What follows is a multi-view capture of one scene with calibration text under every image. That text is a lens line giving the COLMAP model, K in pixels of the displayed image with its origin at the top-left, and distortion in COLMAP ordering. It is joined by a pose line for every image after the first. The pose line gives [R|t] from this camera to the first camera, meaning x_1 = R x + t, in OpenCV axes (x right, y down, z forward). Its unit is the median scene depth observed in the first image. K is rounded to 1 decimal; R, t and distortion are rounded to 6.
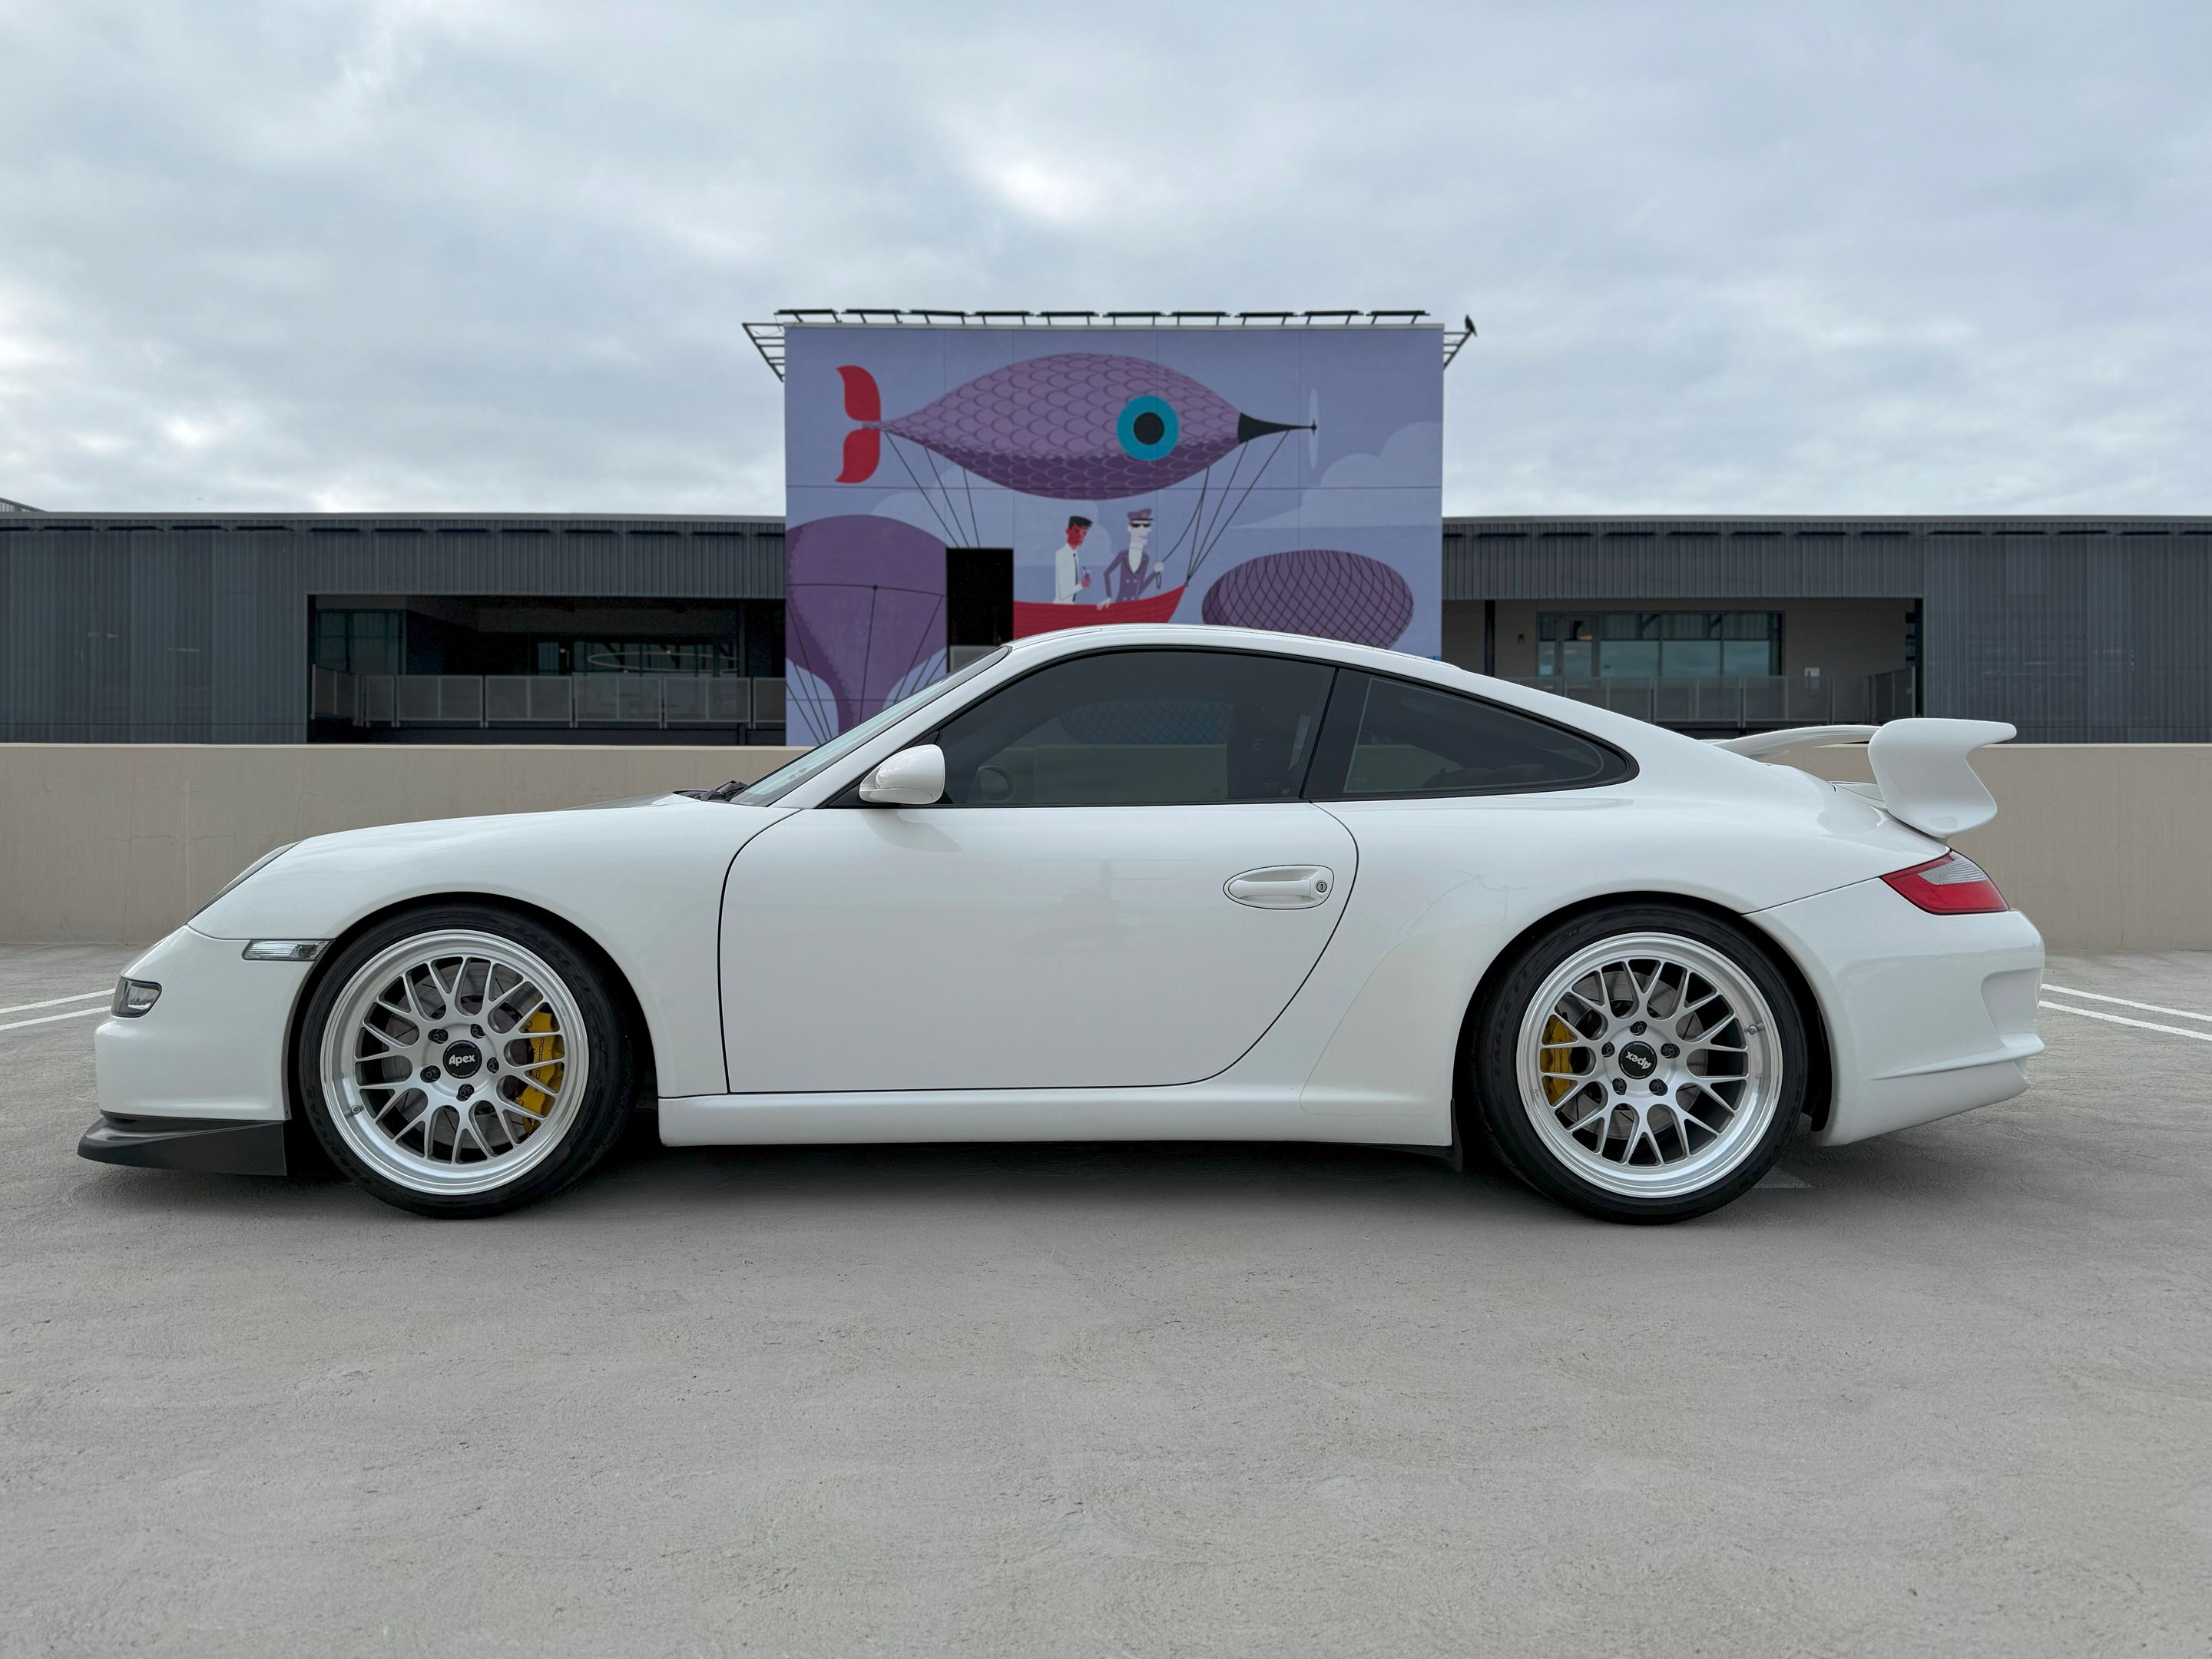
lens RADIAL K [[1529.3, 0, 1085.6], [0, 1529.3, 818.8], [0, 0, 1]] dist [0.035423, -0.001346]
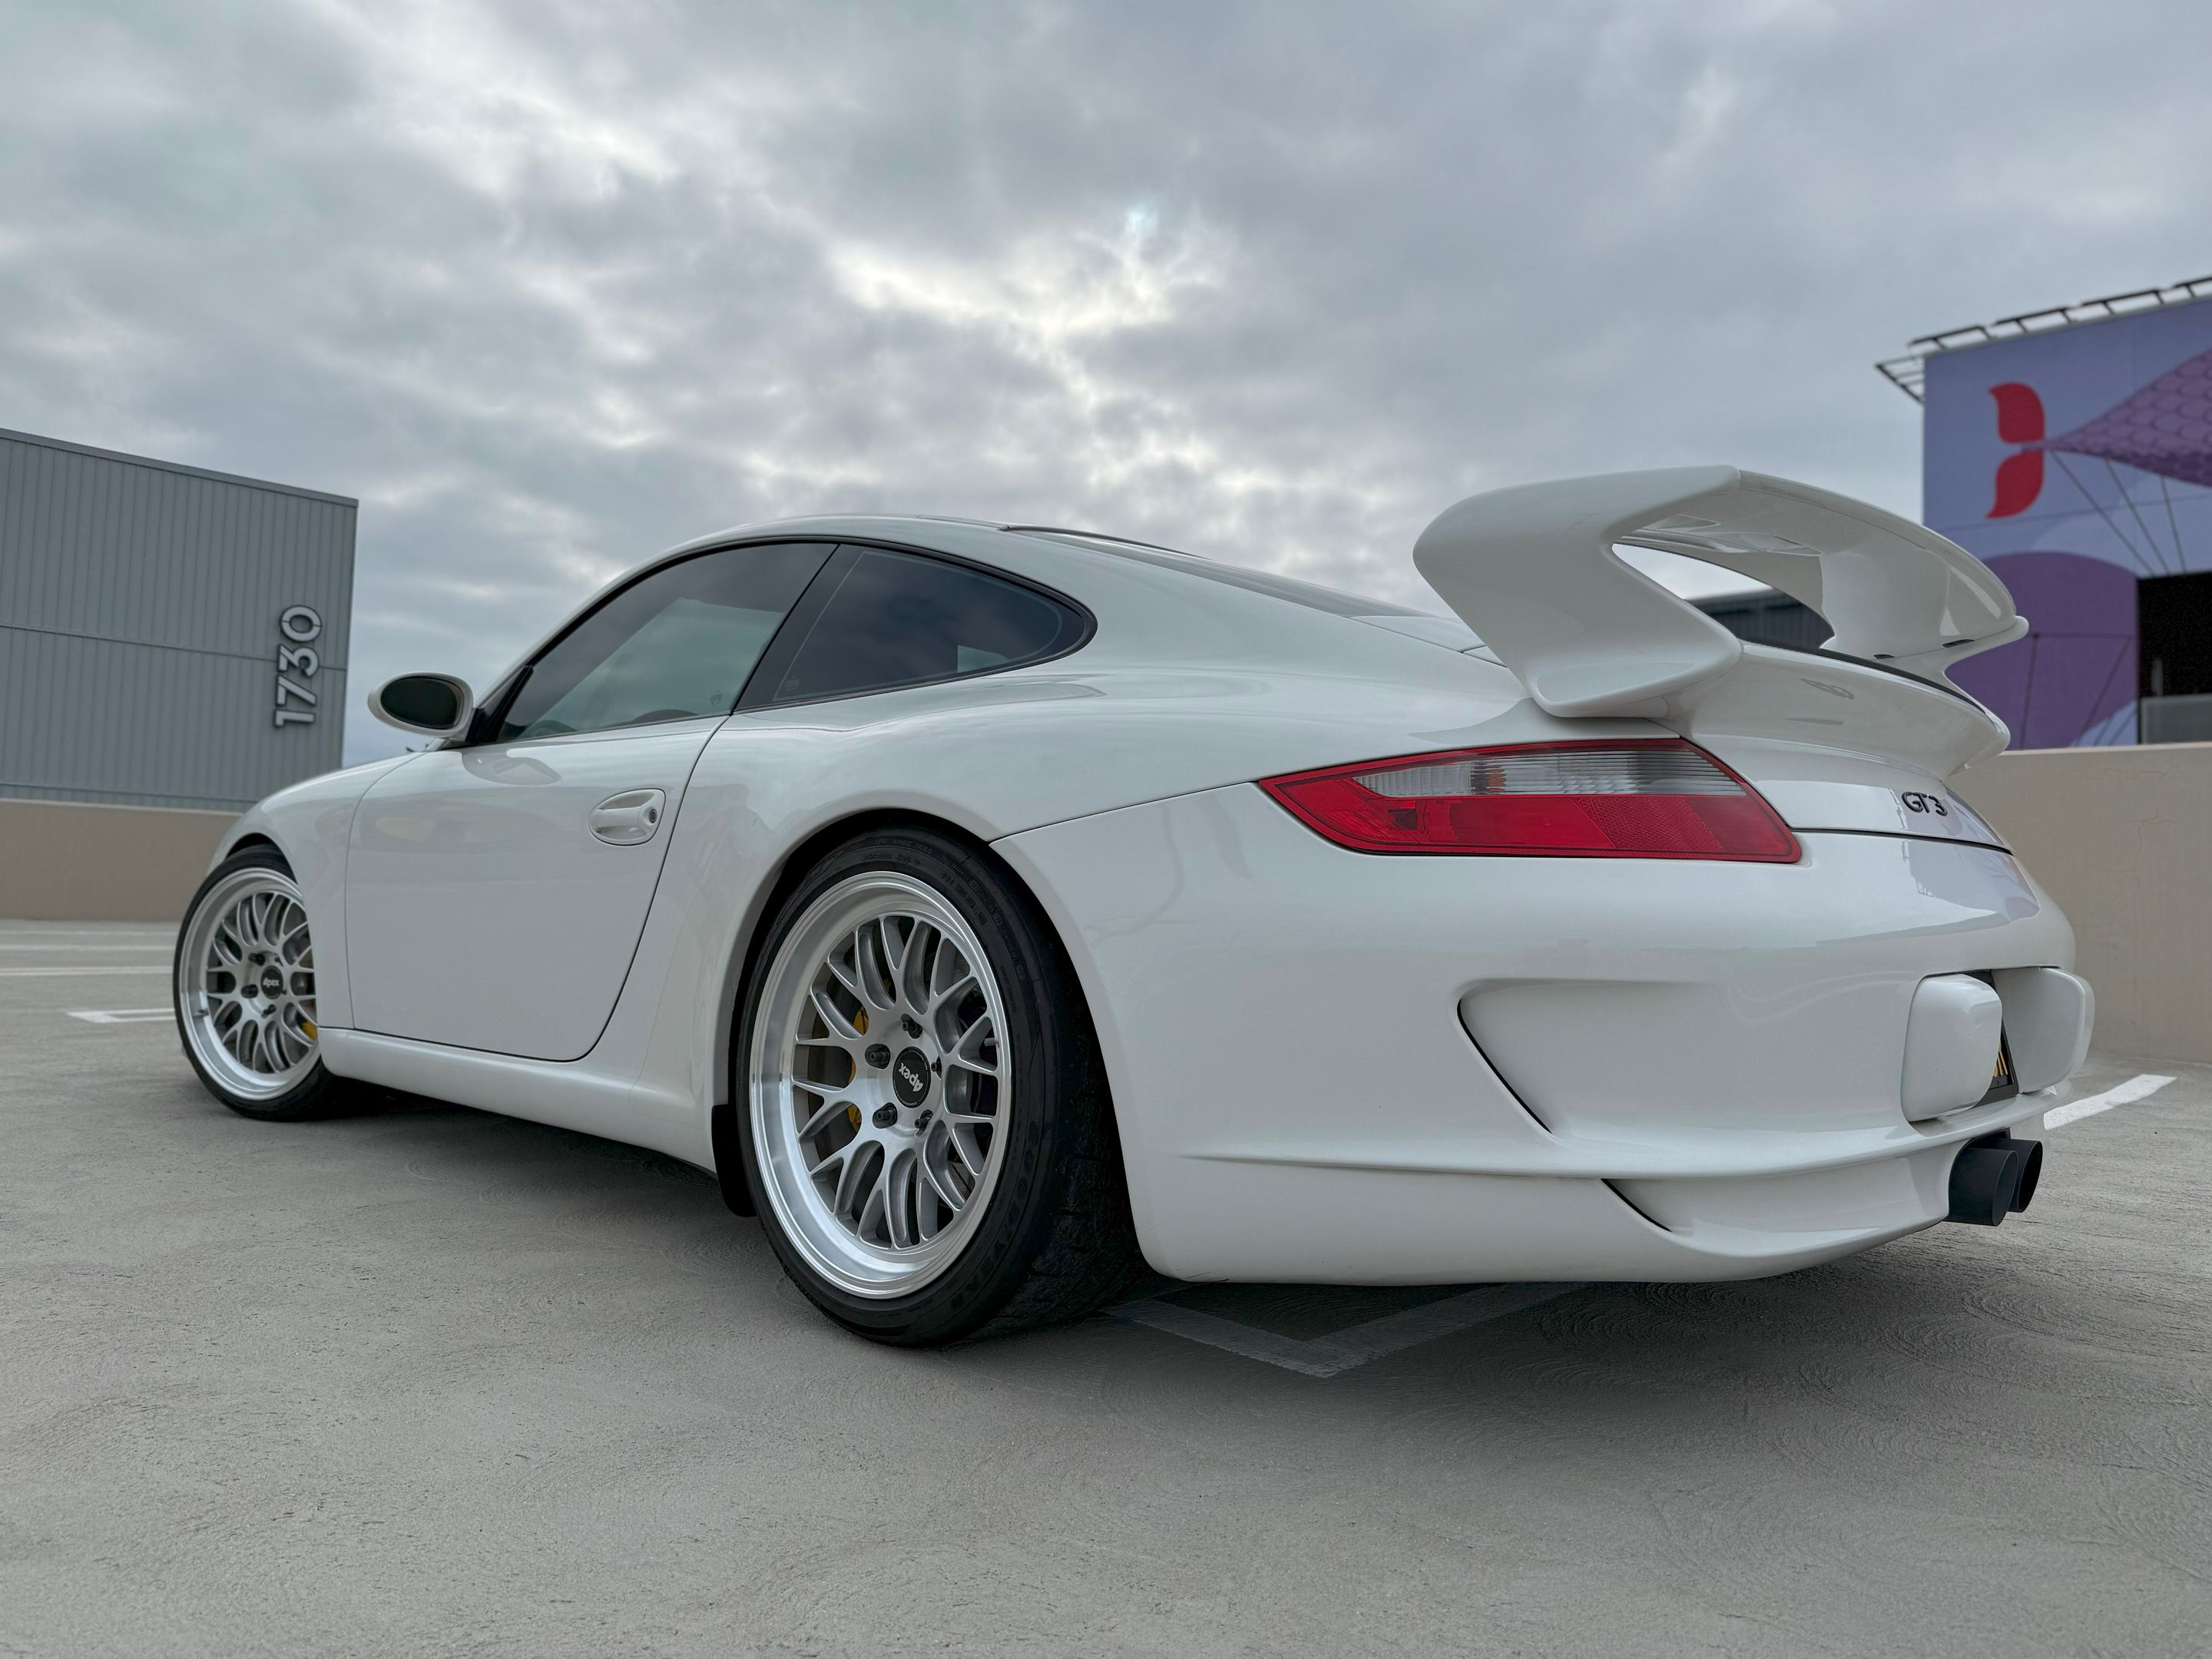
lens RADIAL K [[1543.0, 0, 1112.1], [0, 1543.0, 776.7], [0, 0, 1]] dist [0.030635, -0.038213]
pose [[0.717208, -0.041251, -0.695638, 0.083479], [-0.024829, 0.996100, -0.084667, 0.008194], [0.696417, 0.077996, 0.713386, 0.057127]]
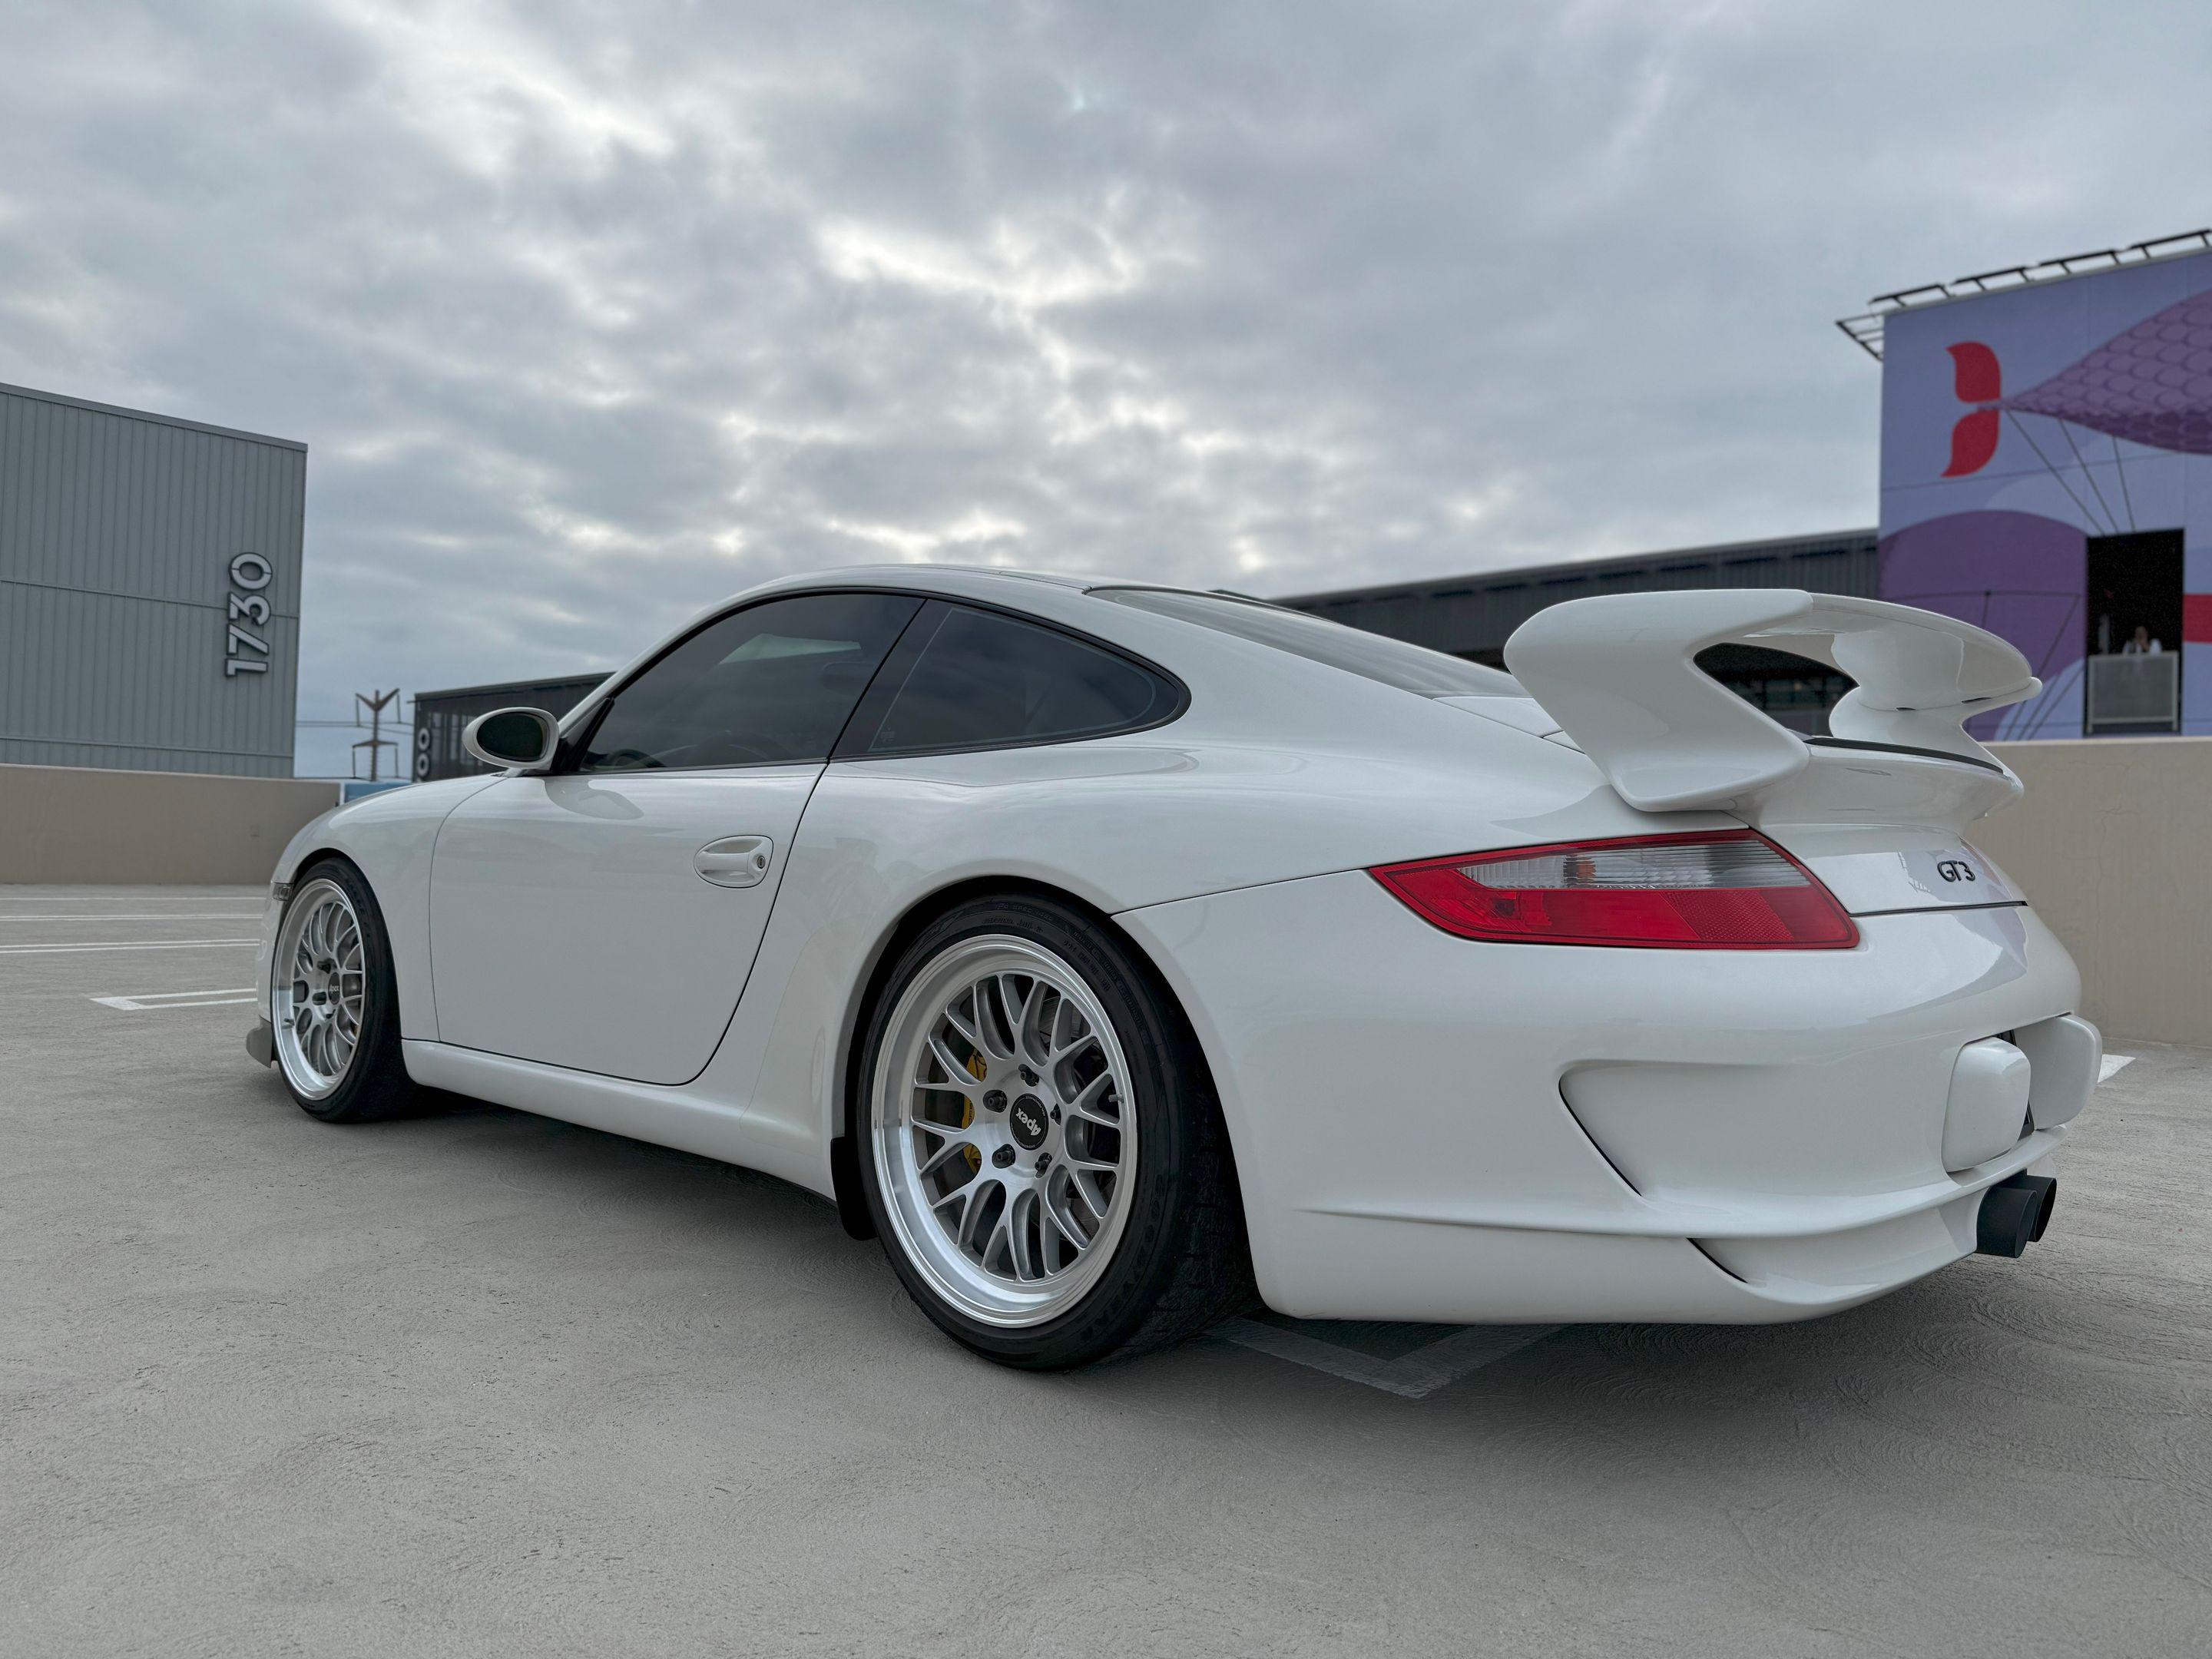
lens RADIAL K [[1543.0, 0, 1112.1], [0, 1543.0, 776.7], [0, 0, 1]] dist [0.030635, -0.038213]
pose [[0.736096, -0.016924, -0.676666, 0.082590], [-0.022918, 0.998491, -0.049904, 0.003440], [0.676489, 0.052242, 0.734597, 0.048953]]
